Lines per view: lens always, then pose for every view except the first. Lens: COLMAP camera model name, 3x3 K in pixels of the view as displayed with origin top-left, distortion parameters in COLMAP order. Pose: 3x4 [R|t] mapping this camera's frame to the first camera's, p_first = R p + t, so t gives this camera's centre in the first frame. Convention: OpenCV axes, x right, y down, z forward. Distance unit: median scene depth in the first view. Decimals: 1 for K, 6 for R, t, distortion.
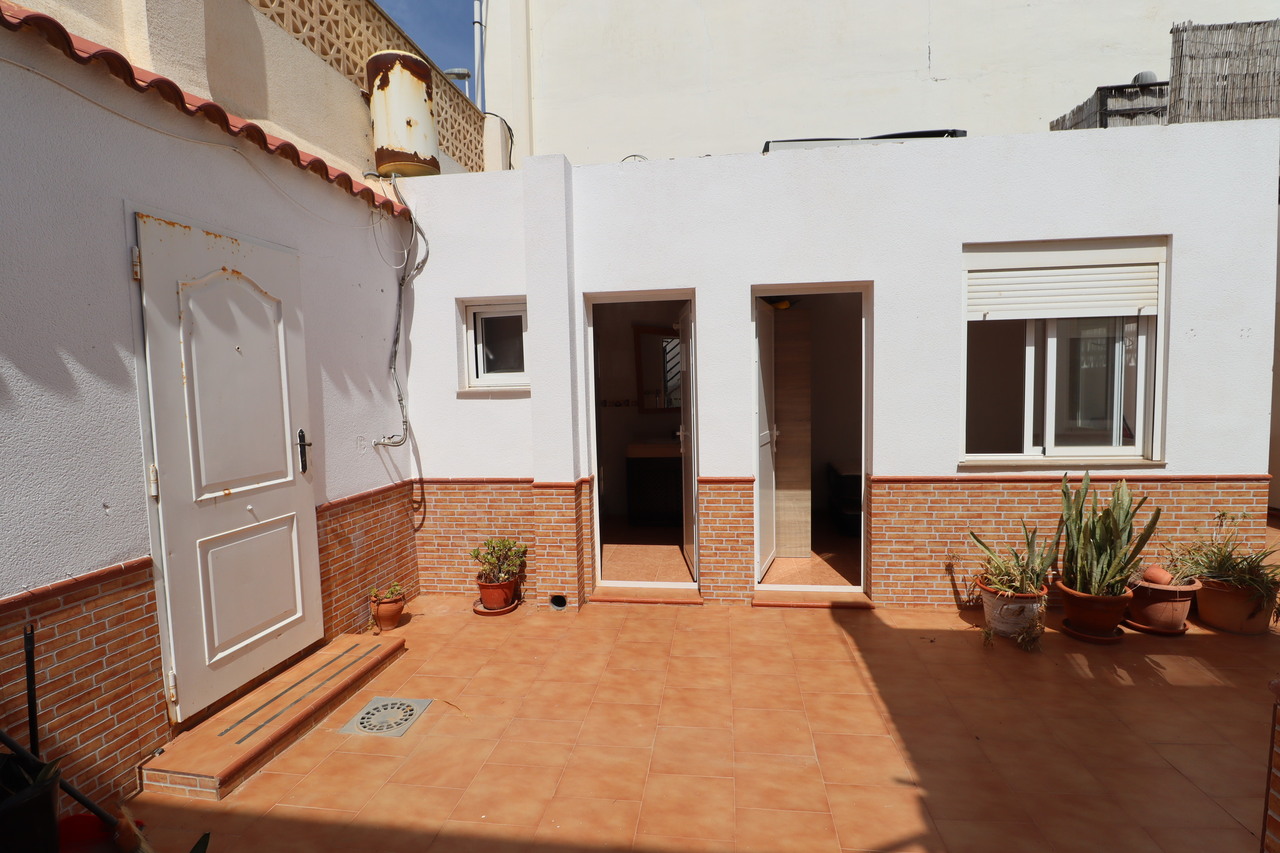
lens RADIAL K [[598.8, 0, 642.4], [0, 598.8, 428.2], [0, 0, 1]] dist [-0.001152, -0.012816]
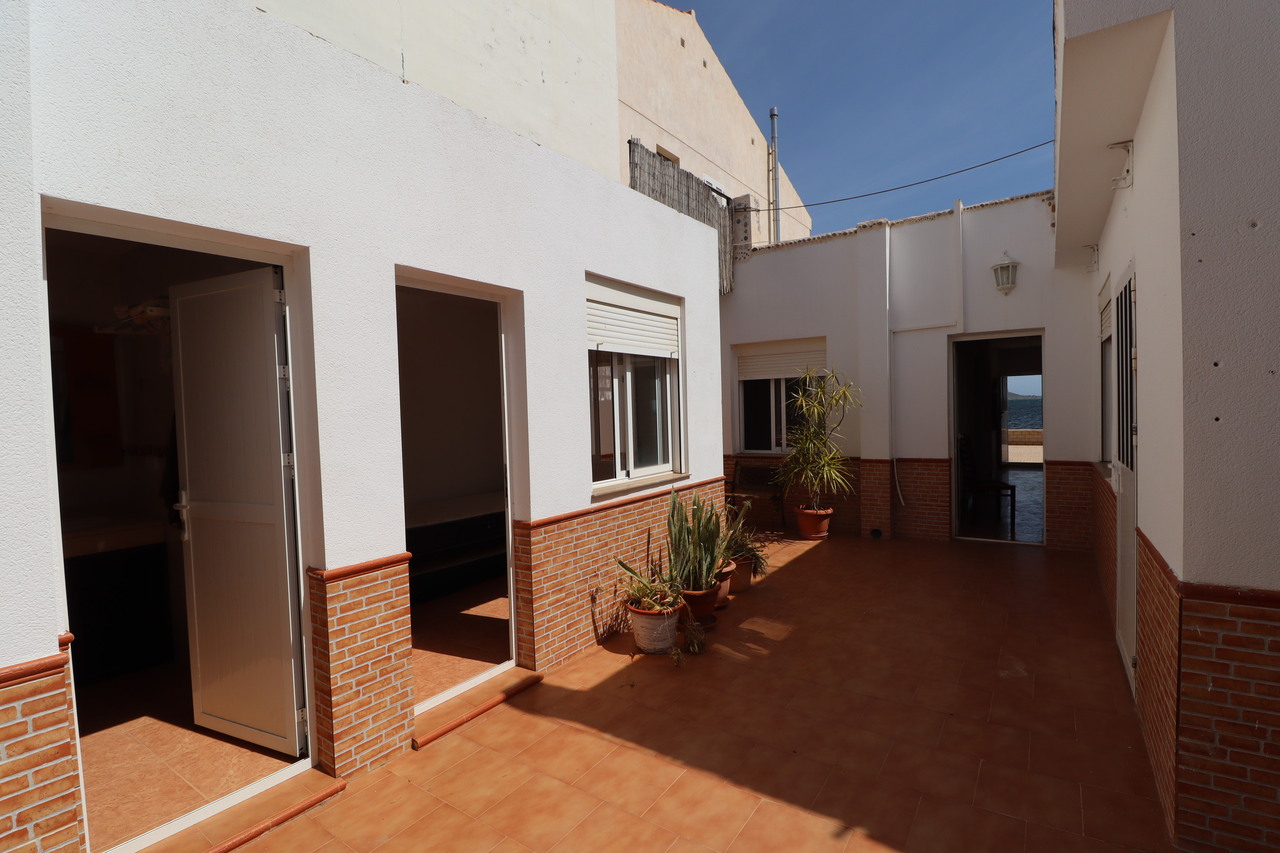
lens RADIAL K [[598.8, 0, 642.4], [0, 598.8, 428.2], [0, 0, 1]] dist [-0.001152, -0.012816]
pose [[0.444076, -0.017507, 0.895818, -0.305448], [0.081137, 0.996487, -0.020747, -0.021155], [-0.892308, 0.081897, 0.443937, 0.487417]]
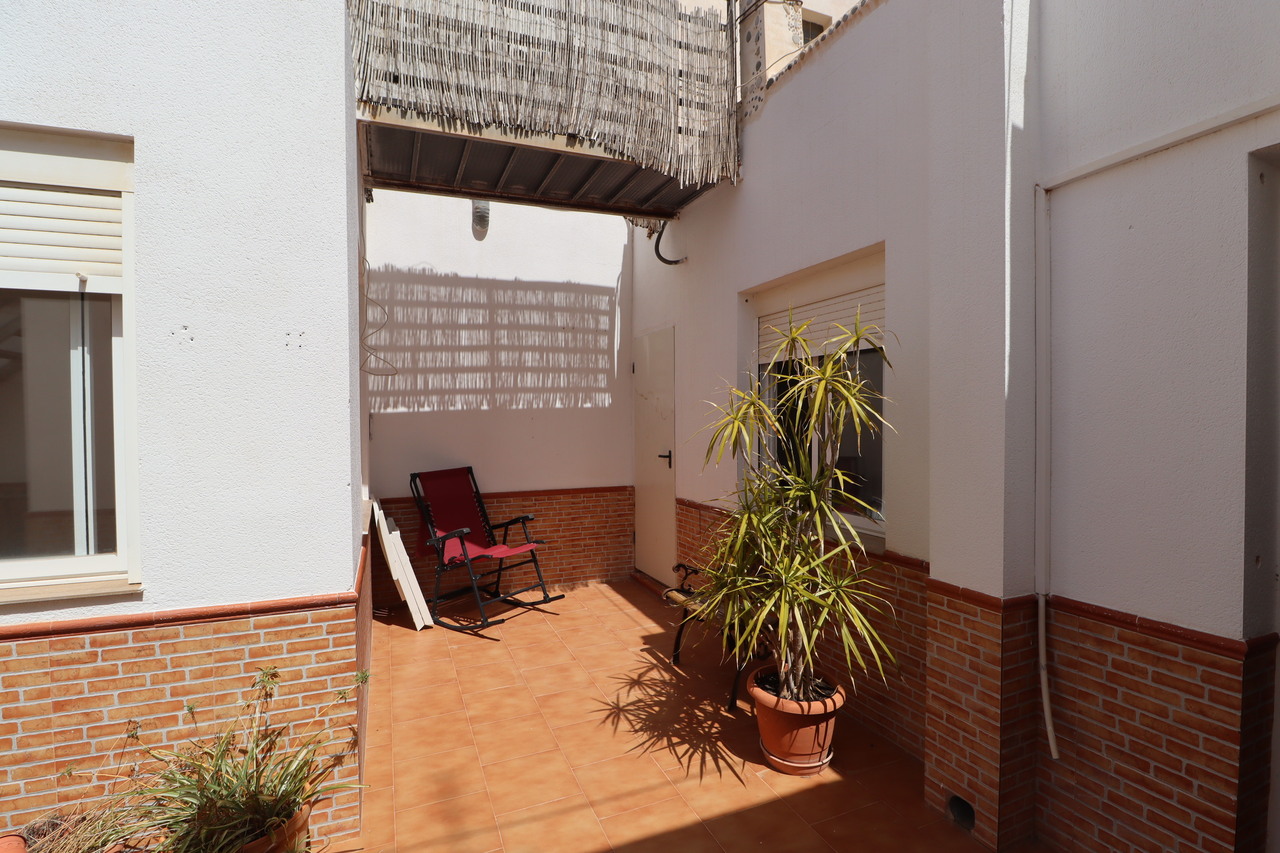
lens RADIAL K [[613.1, 0, 640.0], [0, 613.1, 426.5], [0, 0, 1]] dist [0.000451, -0.011387]
pose [[0.854625, 0.014035, 0.519056, 0.931958], [0.019419, 0.998071, -0.058962, -0.037954], [-0.518882, 0.060470, 0.852704, 0.322763]]
